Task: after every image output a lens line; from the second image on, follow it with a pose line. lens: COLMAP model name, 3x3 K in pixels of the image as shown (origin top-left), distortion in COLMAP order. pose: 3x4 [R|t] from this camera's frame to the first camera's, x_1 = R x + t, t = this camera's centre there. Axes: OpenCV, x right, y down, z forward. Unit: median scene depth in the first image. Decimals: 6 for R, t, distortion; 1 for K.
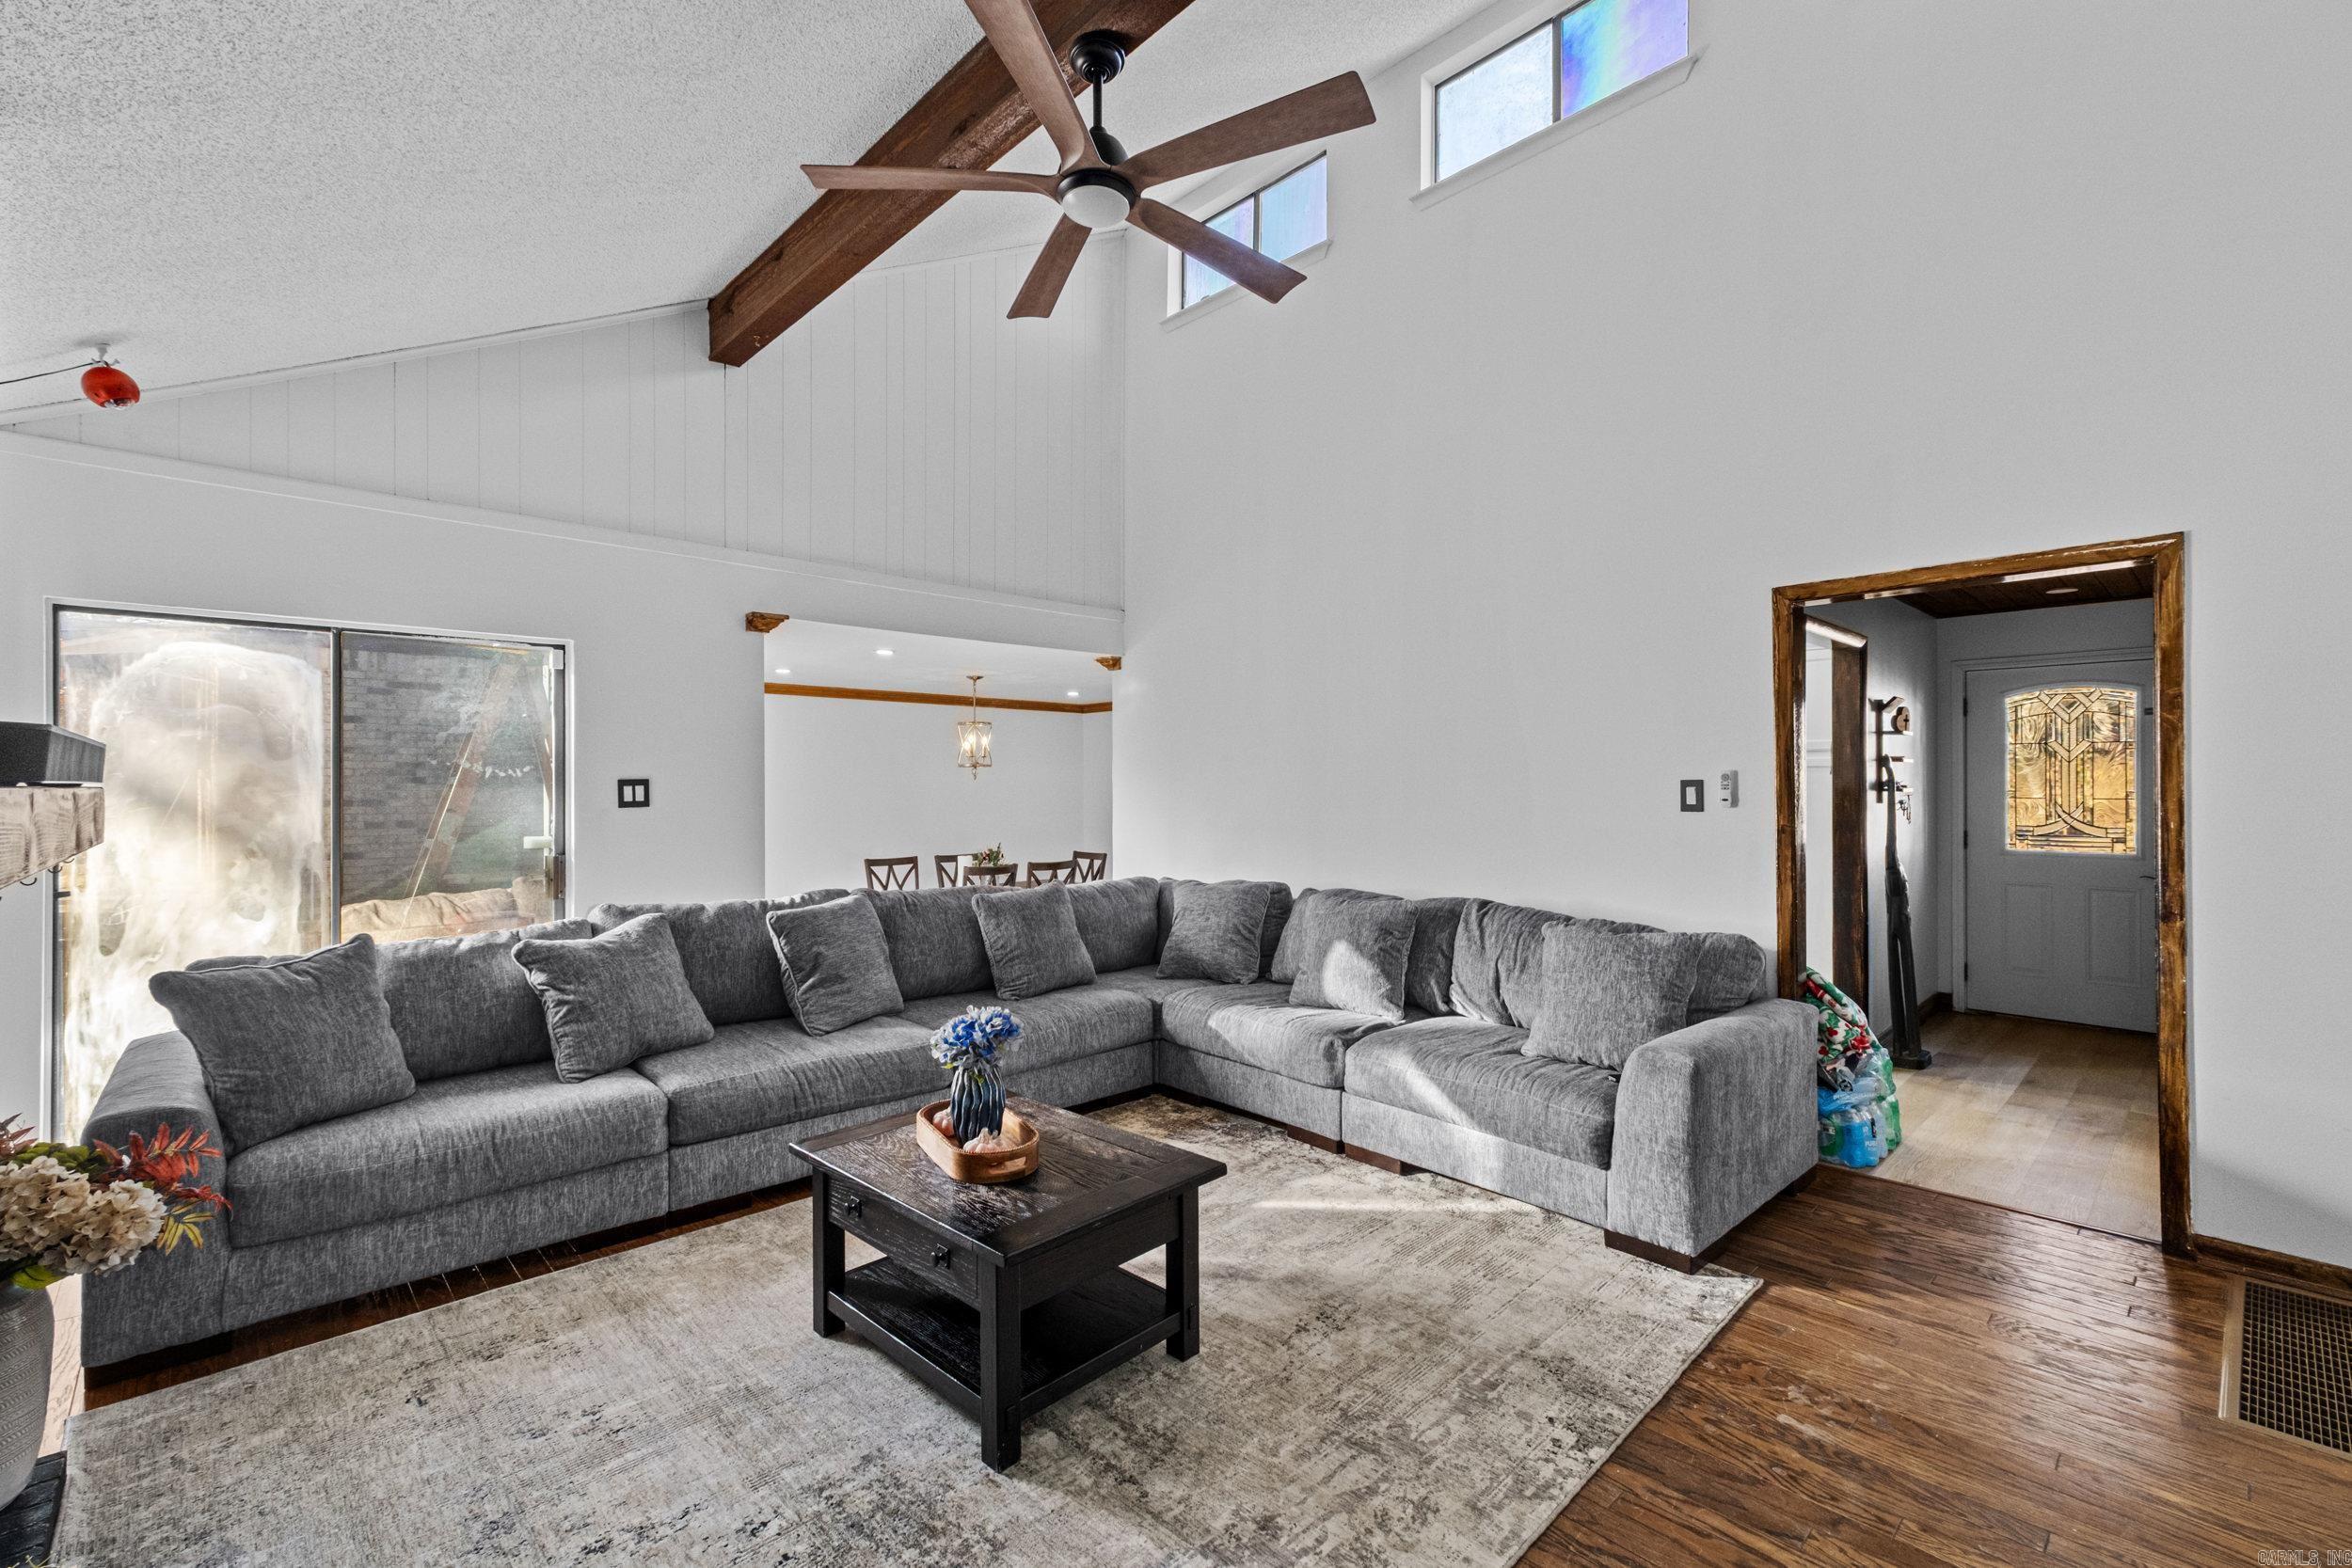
lens RADIAL K [[1018.6, 0, 1162.2], [0, 1018.6, 784.0], [0, 0, 1]] dist [0.001733, 0.000459]
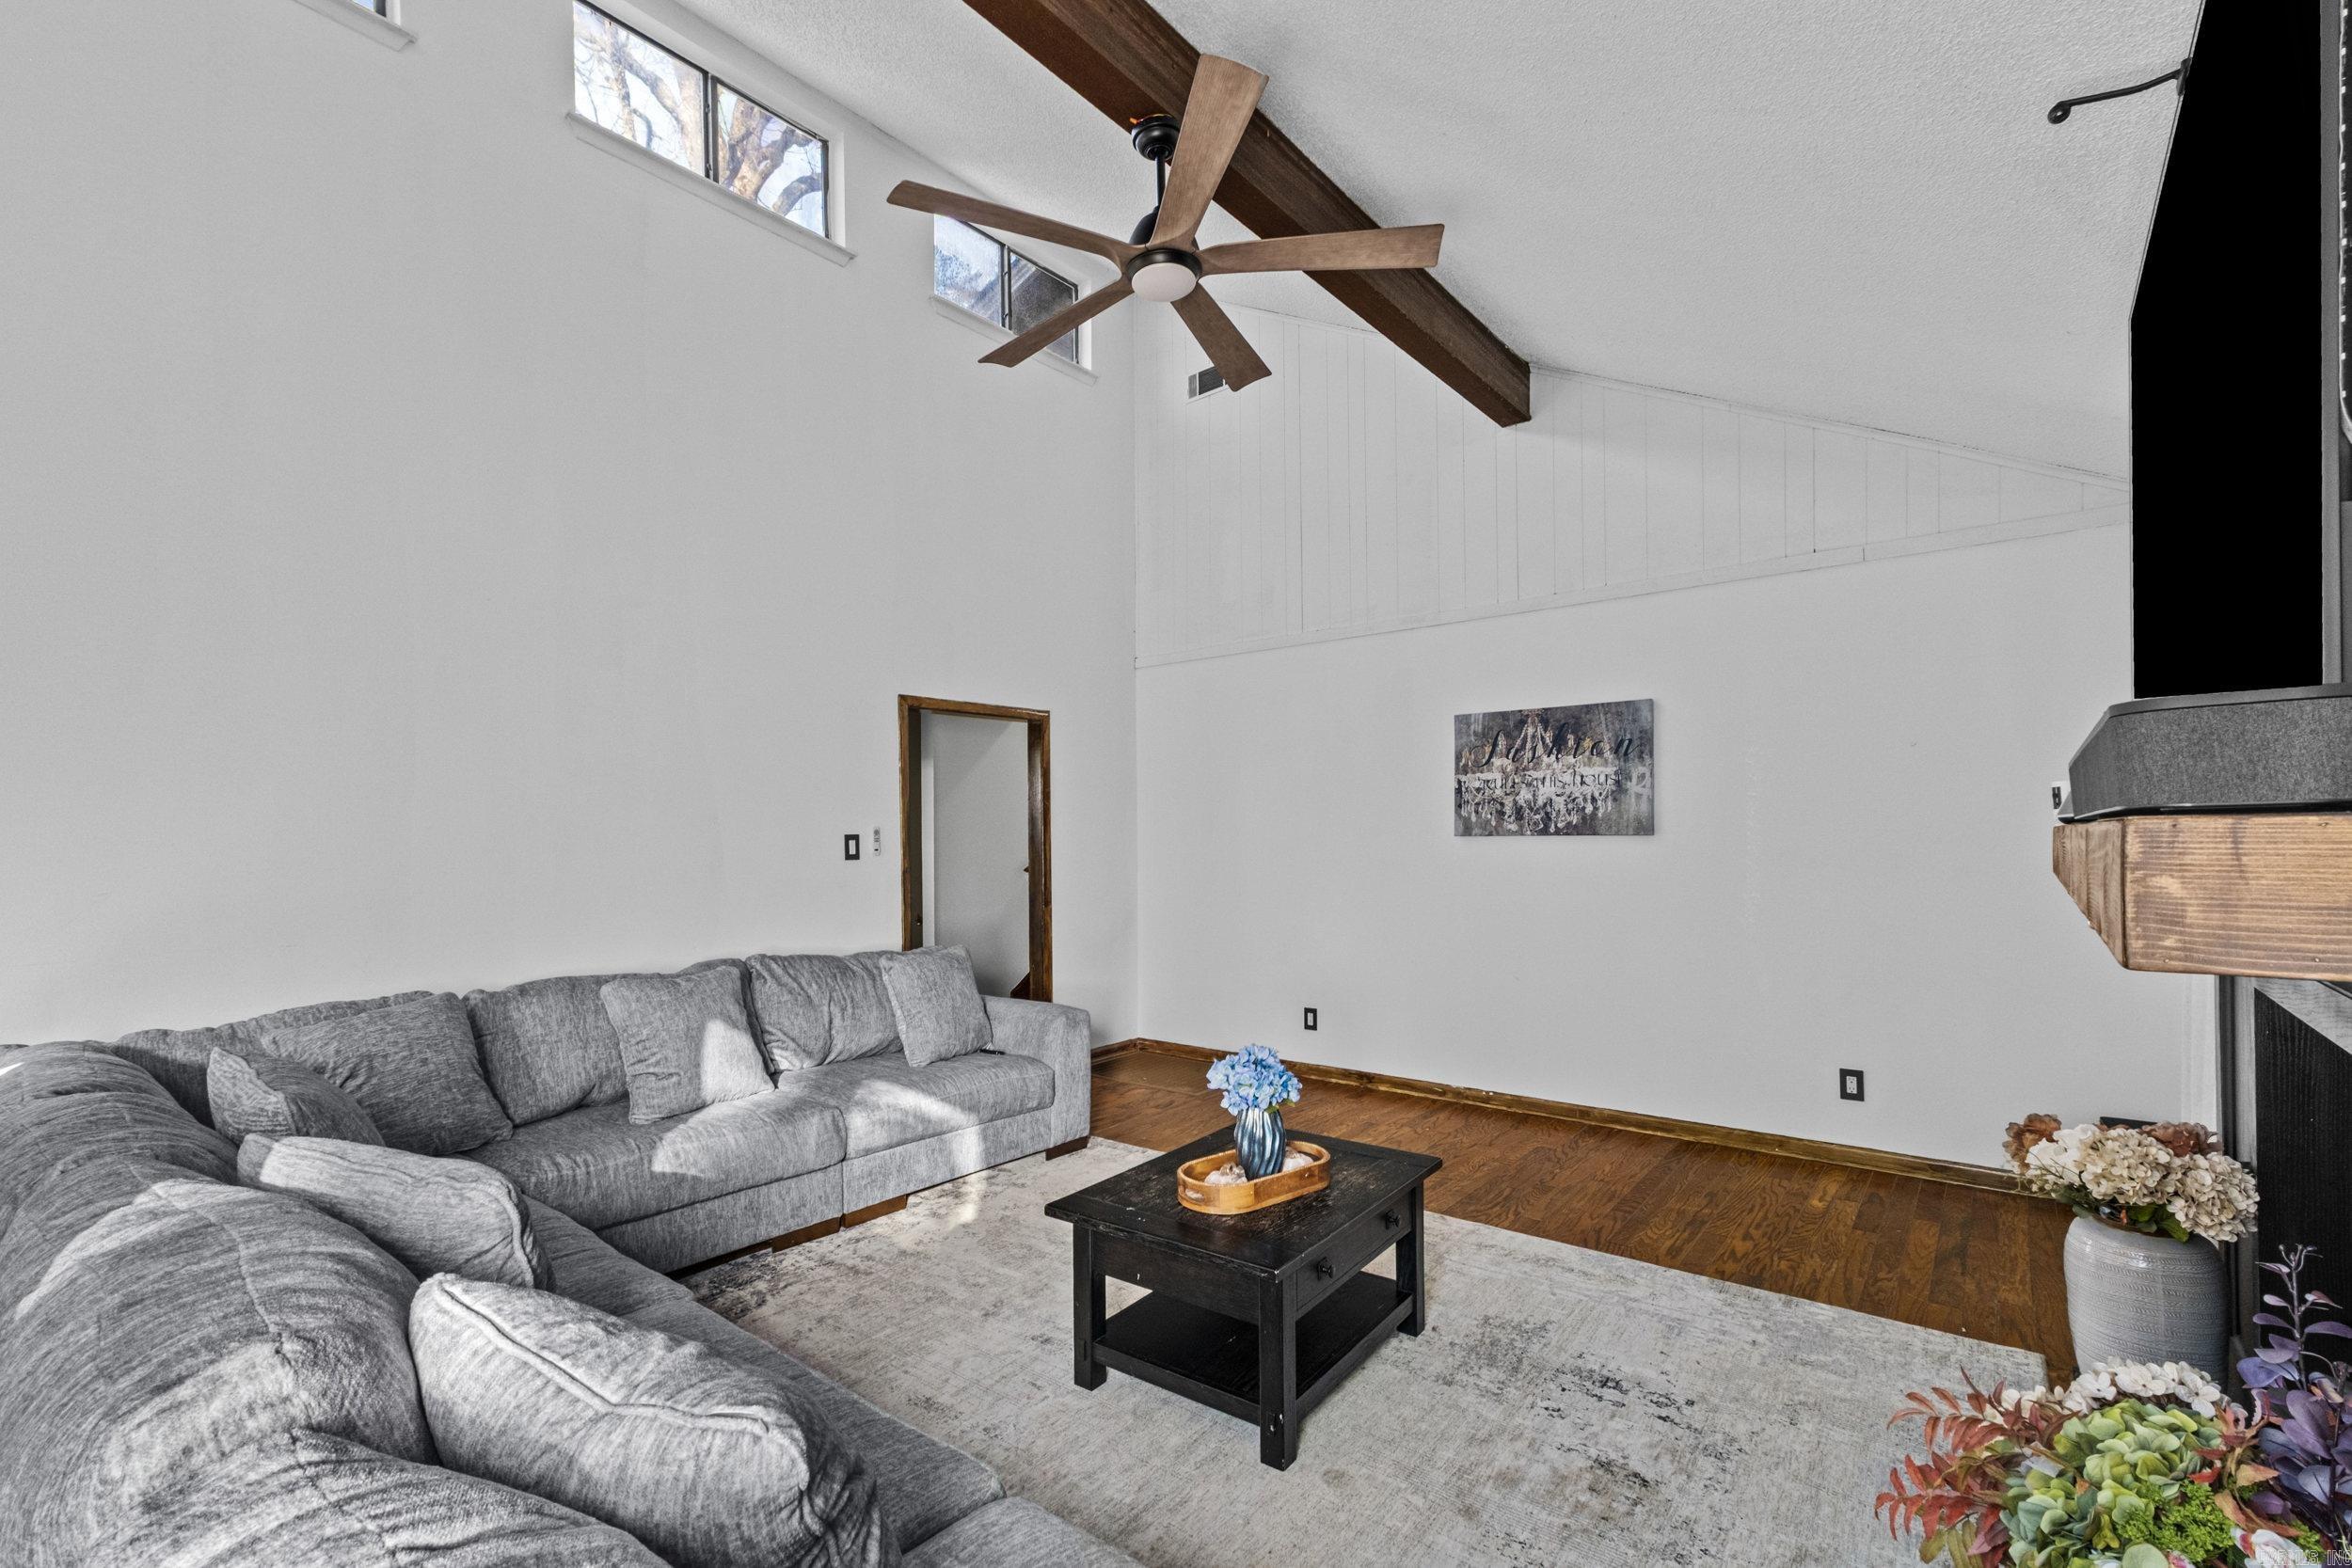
lens RADIAL K [[1019.3, 0, 1177.8], [0, 1019.3, 846.5], [0, 0, 1]] dist [0.000266, 0.000073]
pose [[-0.166680, 0.004716, 0.986000, -0.812067], [0.012906, 0.999913, -0.002600, 0.020430], [-0.985927, 0.012292, -0.166727, 0.865478]]
